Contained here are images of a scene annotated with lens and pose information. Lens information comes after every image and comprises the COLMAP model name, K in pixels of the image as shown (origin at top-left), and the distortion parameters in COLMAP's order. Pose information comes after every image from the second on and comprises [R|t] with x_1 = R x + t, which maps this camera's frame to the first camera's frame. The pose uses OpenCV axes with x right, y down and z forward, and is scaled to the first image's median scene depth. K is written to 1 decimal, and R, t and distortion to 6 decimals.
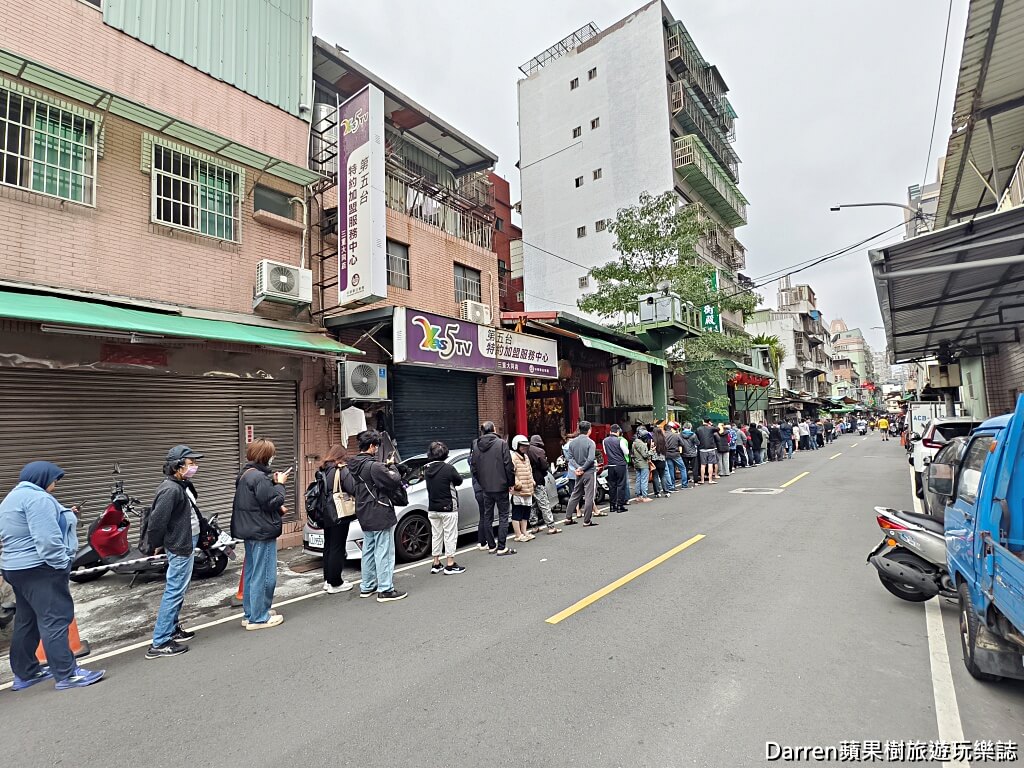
lens RADIAL K [[490.9, 0, 512.0], [0, 490.9, 384.0], [0, 0, 1]] dist [0.001389, 0.000118]
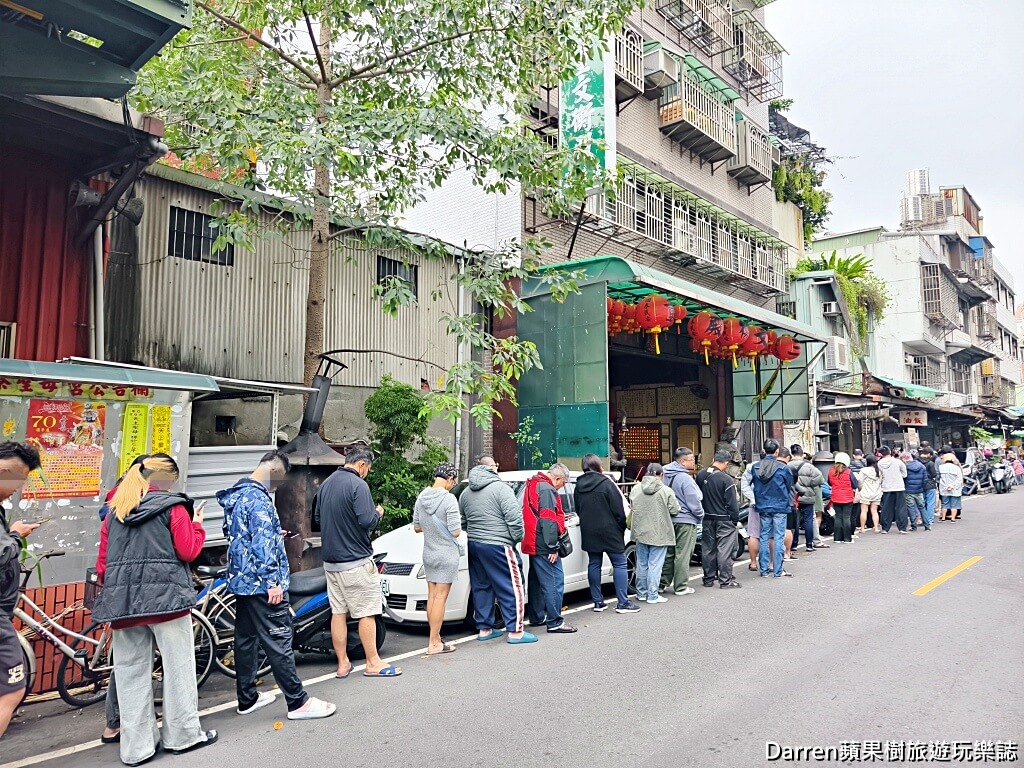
lens RADIAL K [[685.5, 0, 511.3], [0, 685.5, 369.4], [0, 0, 1]] dist [0.052906, -0.061295]
pose [[0.997273, 0.026757, -0.068779, 0.212022], [-0.027966, 0.999470, -0.016680, 0.018044], [0.068296, 0.018558, 0.997492, 0.282492]]
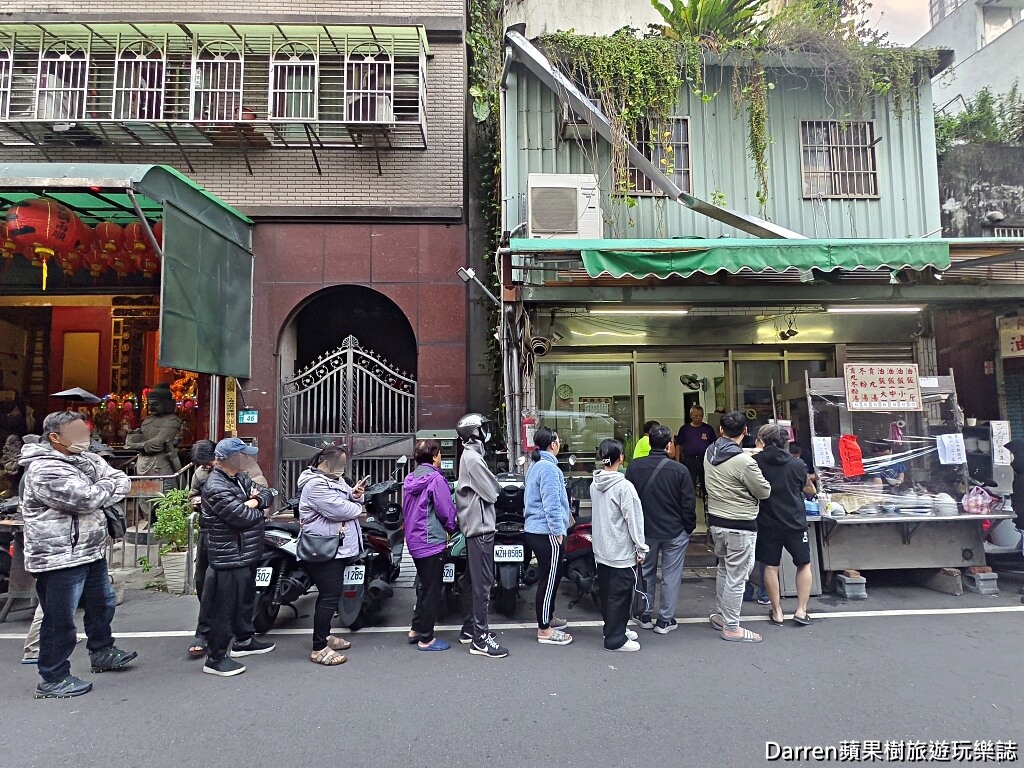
lens RADIAL K [[511.9, 0, 512.0], [0, 511.9, 384.0], [0, 0, 1]] dist [0.000858, -0.009548]
pose [[0.664622, -0.017846, -0.746967, 0.694056], [0.051668, 0.998419, 0.022119, 0.057143], [0.745391, -0.053295, 0.664493, 0.872692]]
